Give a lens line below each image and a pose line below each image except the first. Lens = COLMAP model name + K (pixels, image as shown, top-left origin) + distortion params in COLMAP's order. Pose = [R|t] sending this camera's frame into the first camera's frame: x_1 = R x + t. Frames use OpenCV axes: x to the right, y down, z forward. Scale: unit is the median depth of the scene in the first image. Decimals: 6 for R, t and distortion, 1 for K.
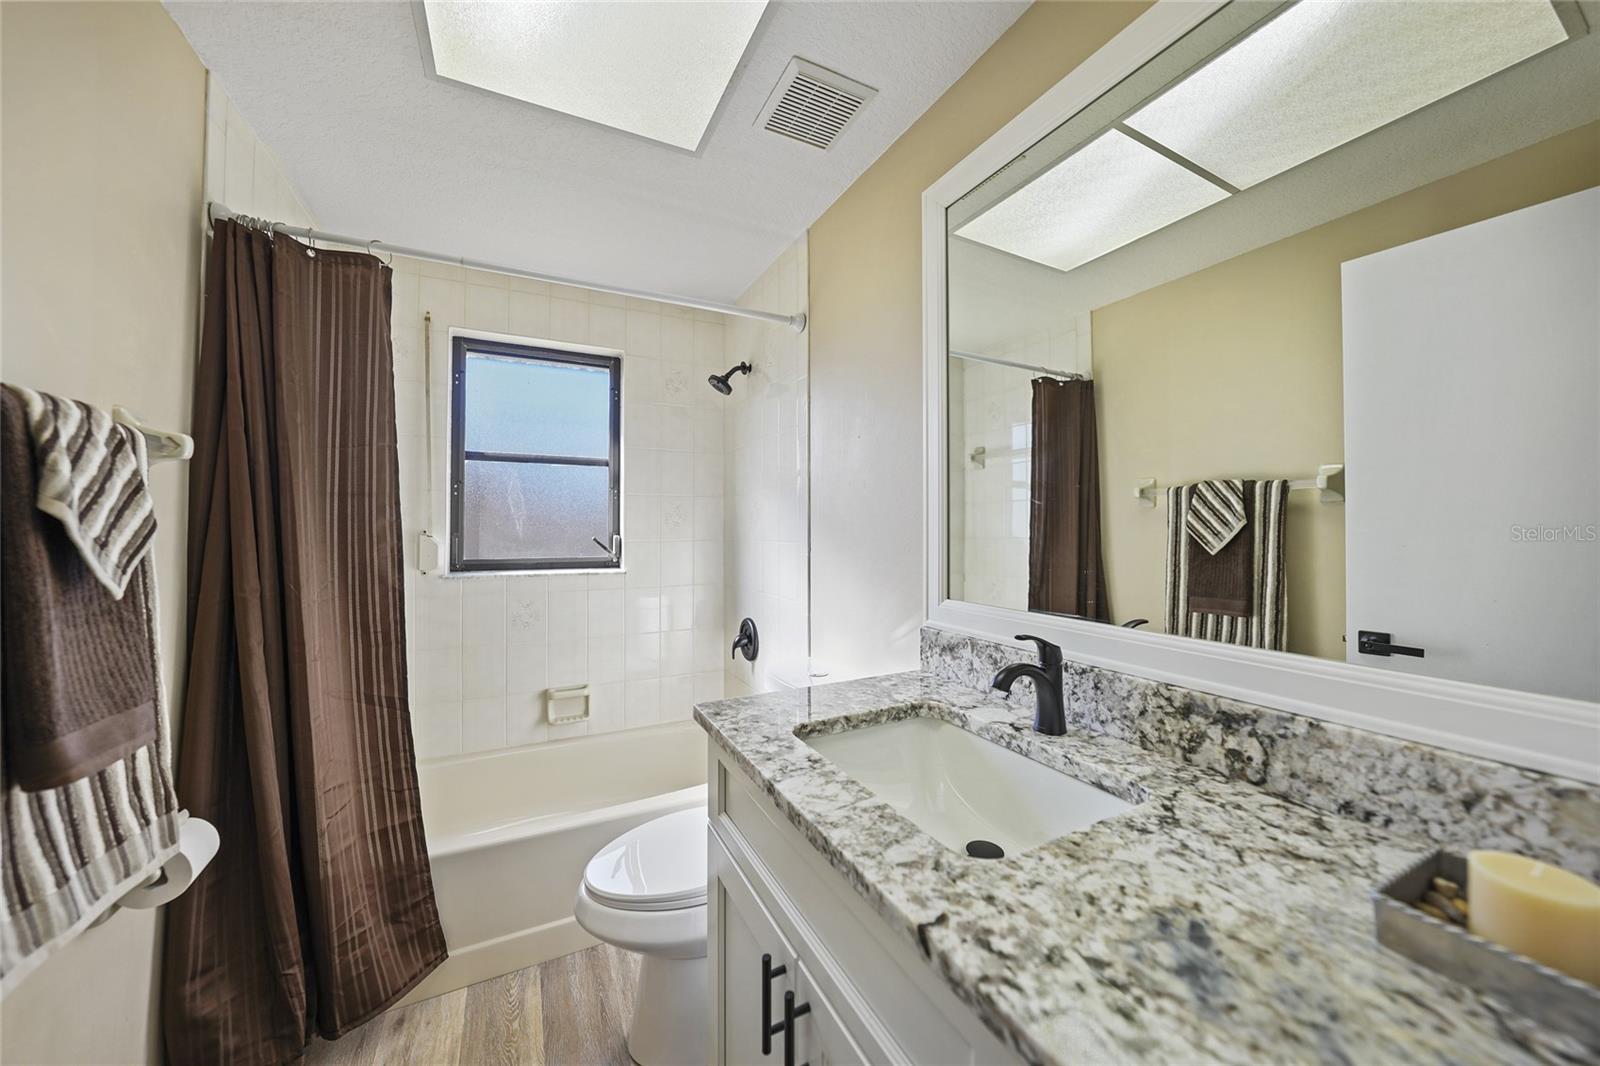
lens RADIAL K [[570.8, 0, 804.1], [0, 570.8, 527.2], [0, 0, 1]] dist [-0.024043, 0.005015]
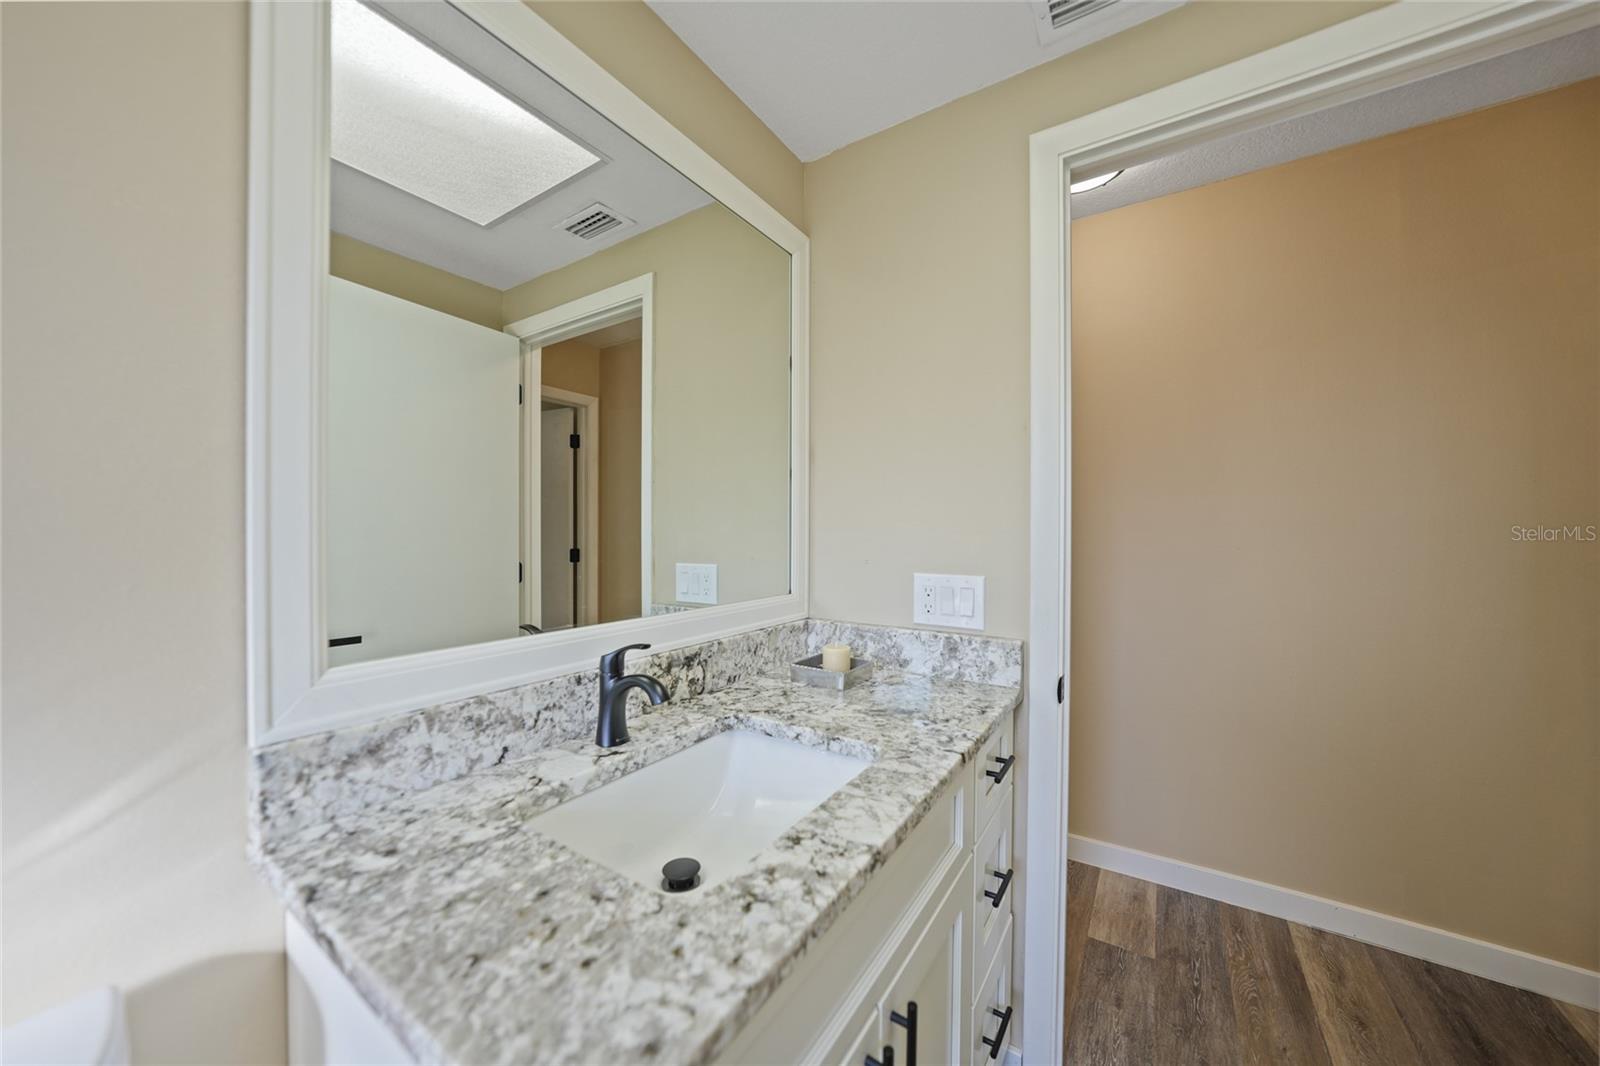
lens RADIAL K [[570.8, 0, 794.1], [0, 570.8, 538.5], [0, 0, 1]] dist [-0.024043, 0.005015]
pose [[-0.503990, -0.008940, 0.863663, -0.716191], [-0.003679, 0.999960, 0.008204, 0.002768], [-0.863702, 0.000958, -0.504003, 1.568095]]
